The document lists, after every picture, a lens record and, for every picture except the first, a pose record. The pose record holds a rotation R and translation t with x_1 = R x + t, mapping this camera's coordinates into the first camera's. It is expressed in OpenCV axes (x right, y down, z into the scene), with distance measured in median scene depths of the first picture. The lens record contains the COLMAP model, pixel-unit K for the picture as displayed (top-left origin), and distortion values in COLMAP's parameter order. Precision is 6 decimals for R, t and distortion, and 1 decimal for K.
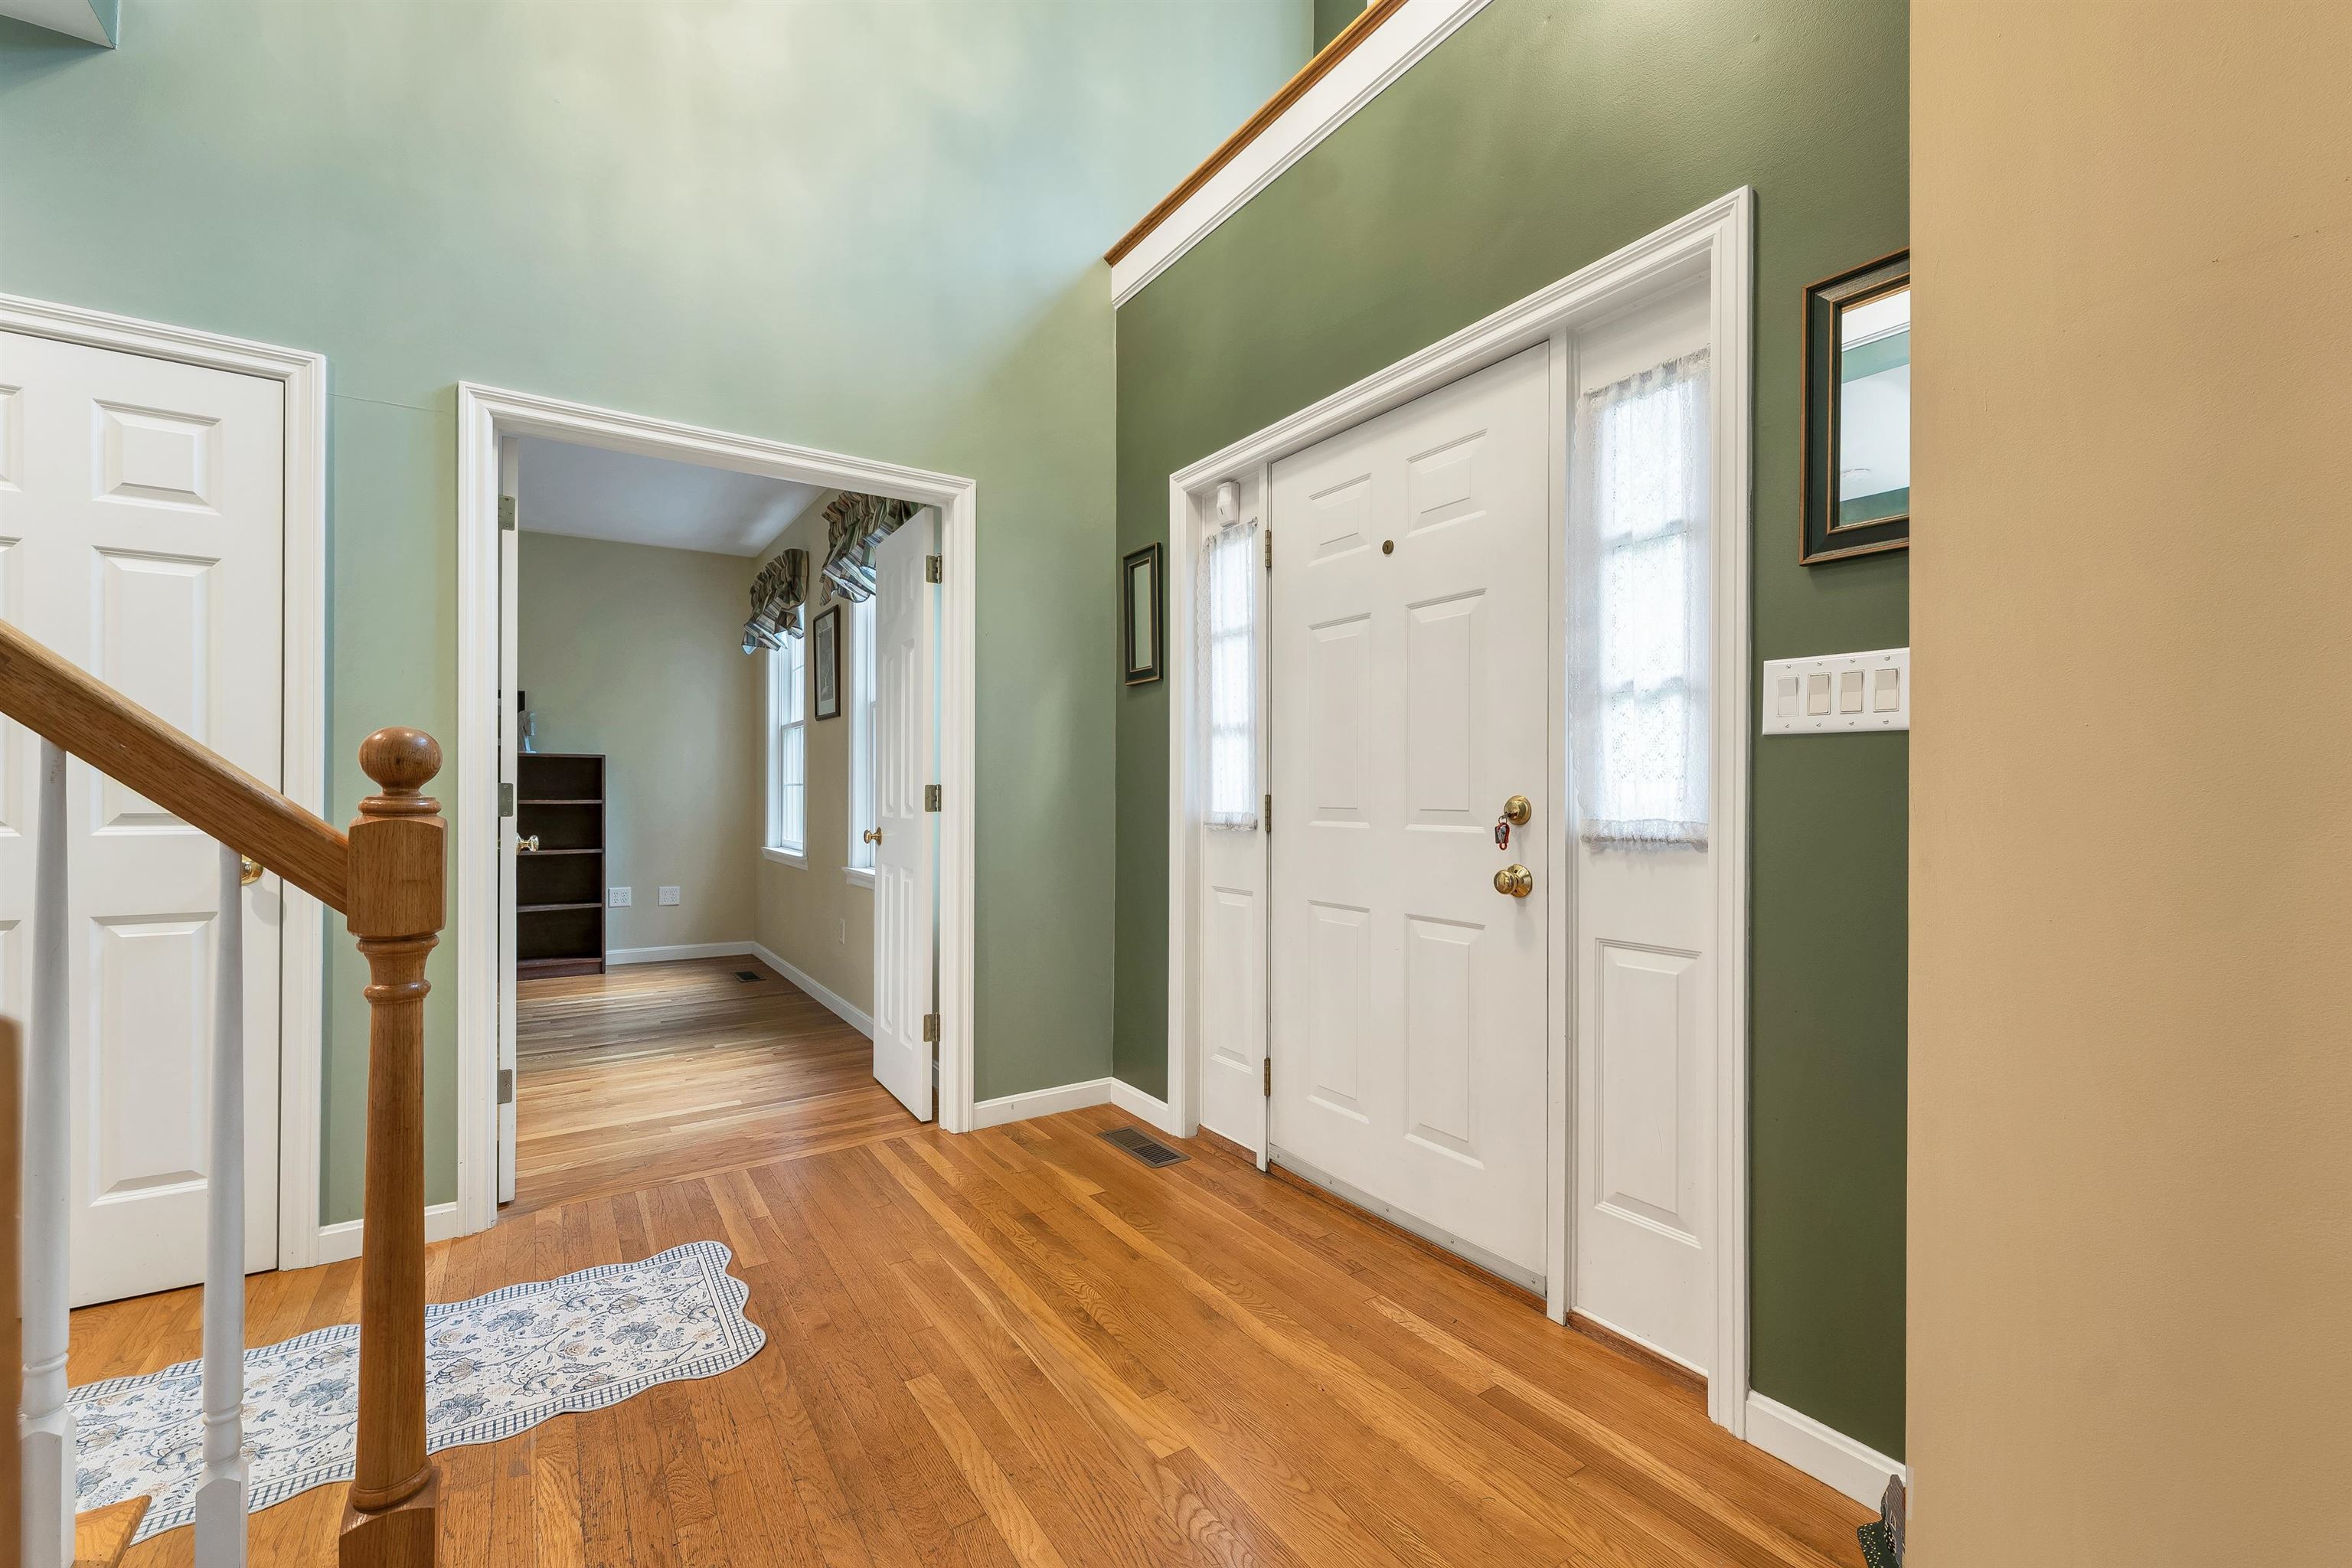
lens RADIAL K [[968.8, 0, 1167.0], [0, 968.8, 794.5], [0, 0, 1]] dist [0.000892, -0.000152]
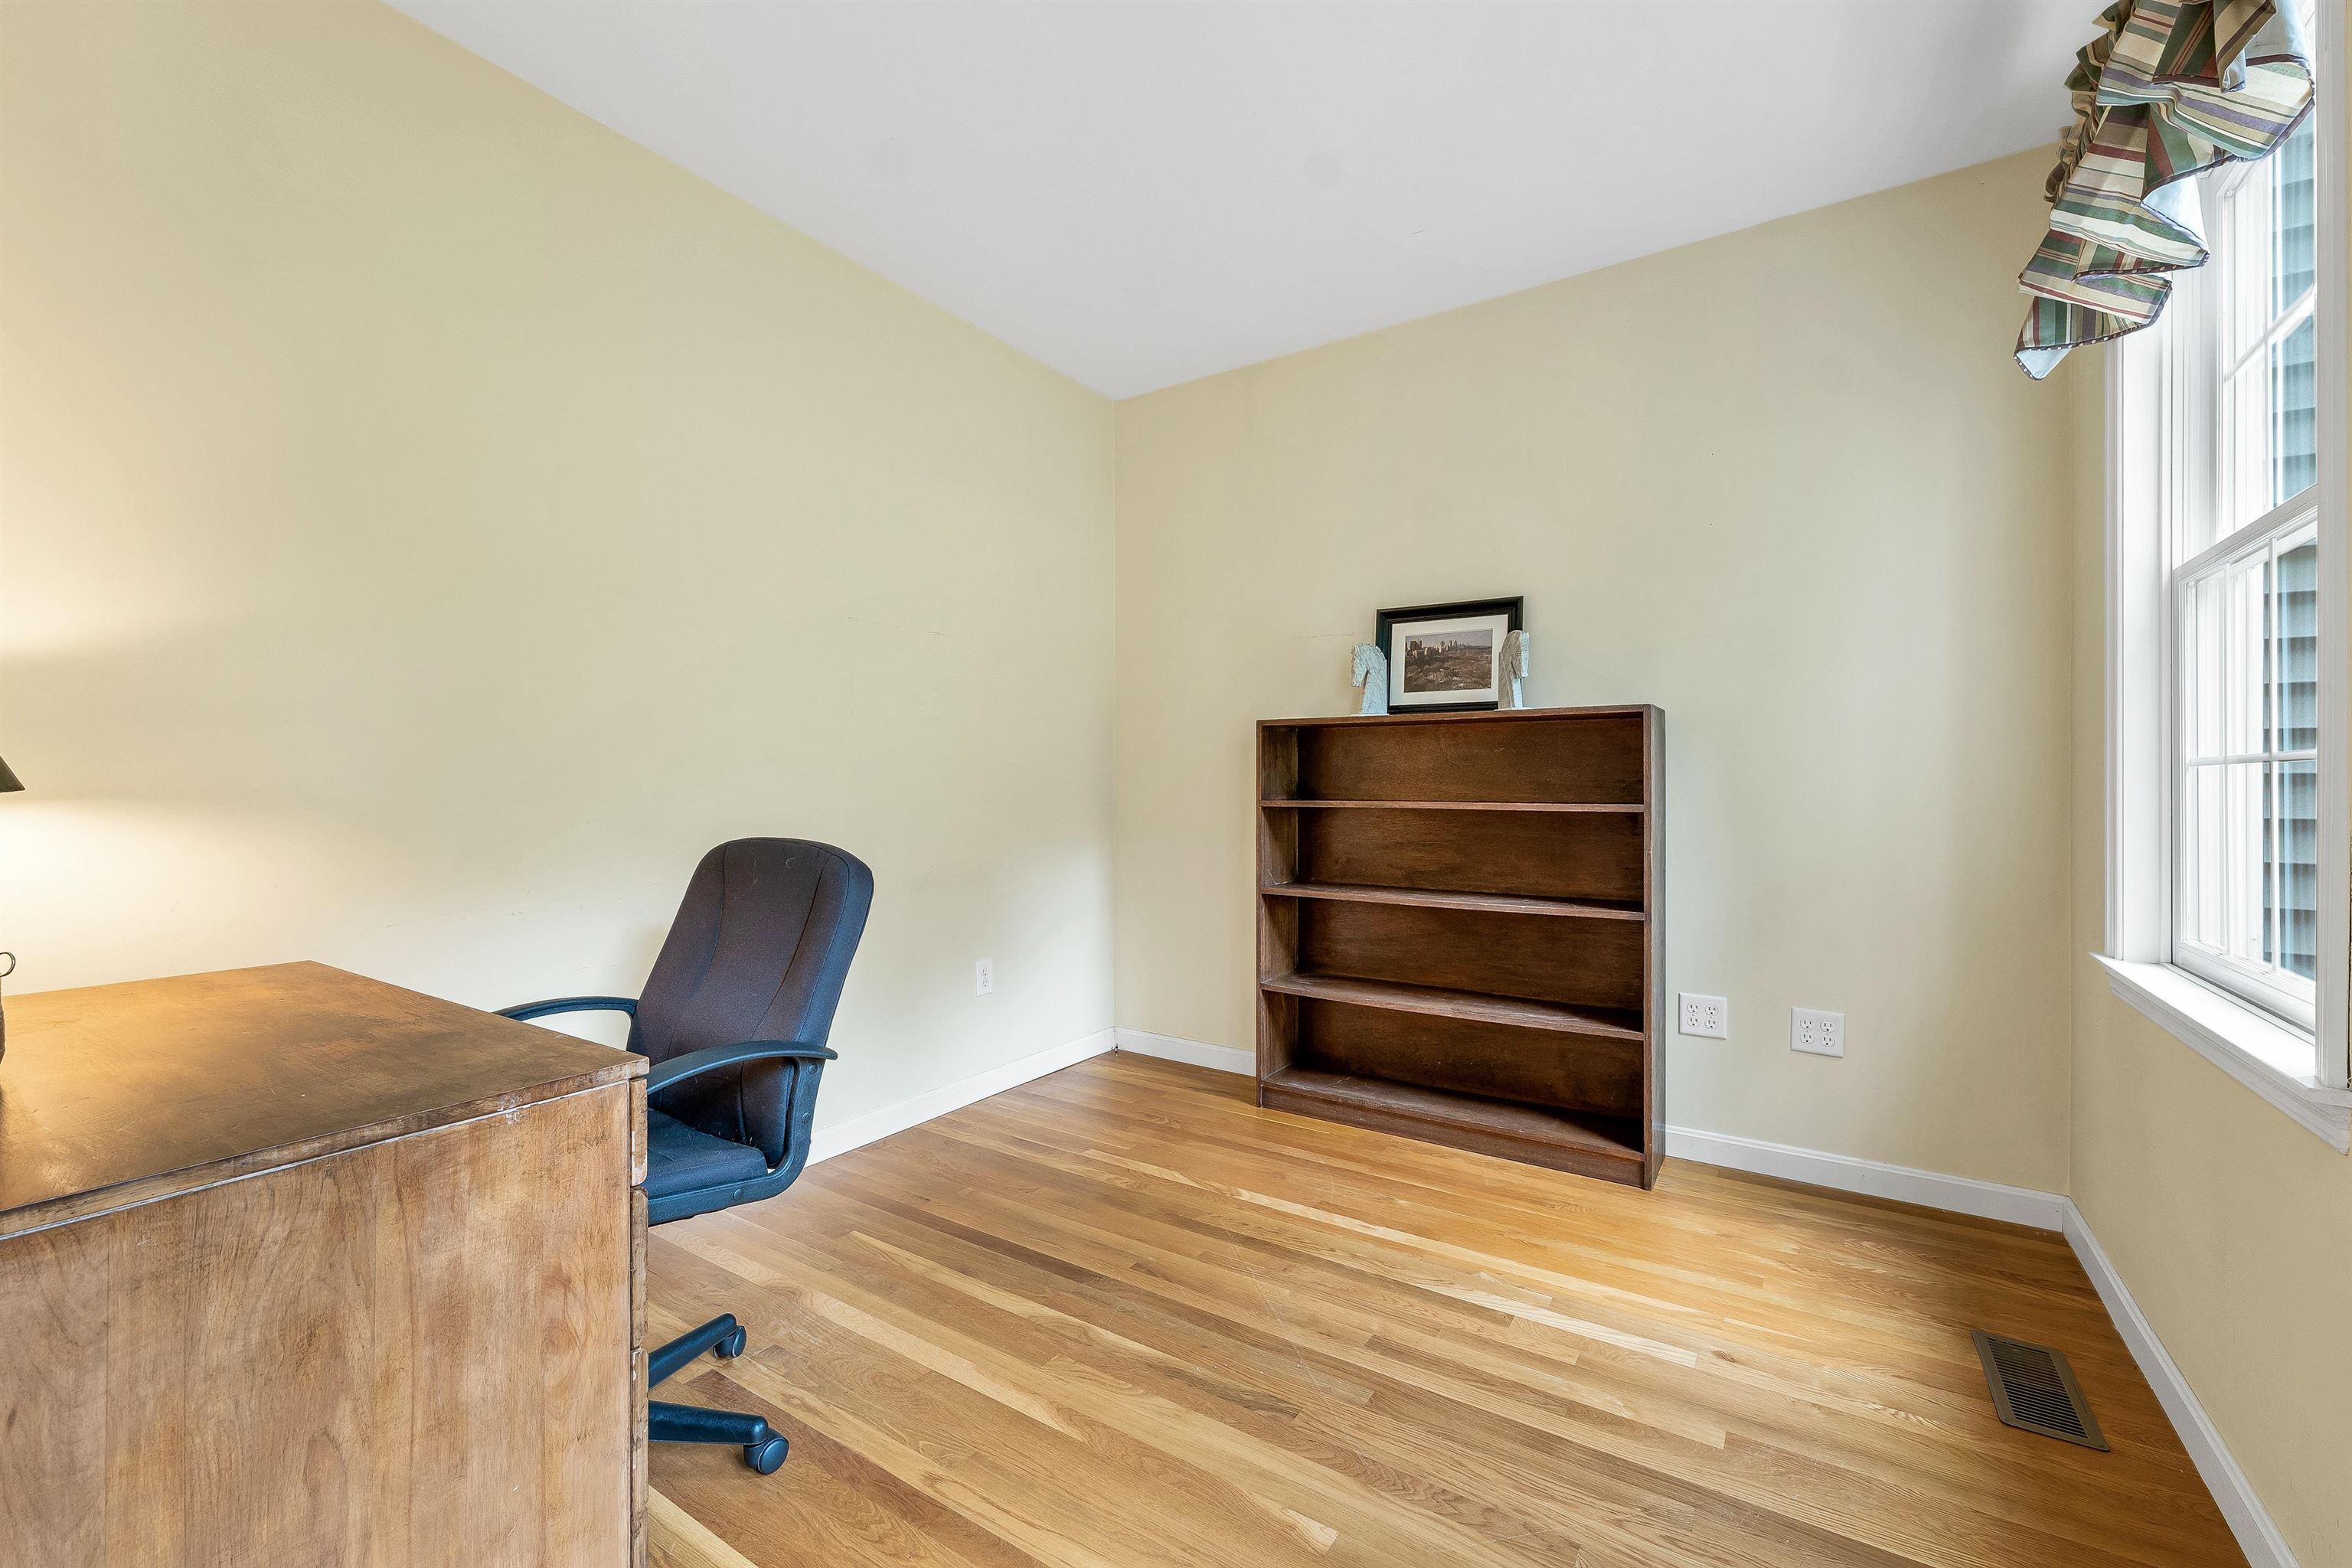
lens RADIAL K [[968.8, 0, 1181.2], [0, 968.8, 790.7], [0, 0, 1]] dist [0.000892, -0.000152]
pose [[0.386095, 0.004169, -0.922449, -0.241882], [0.002797, 0.999980, 0.005691, -0.003843], [0.922455, -0.004778, 0.386076, 0.607280]]
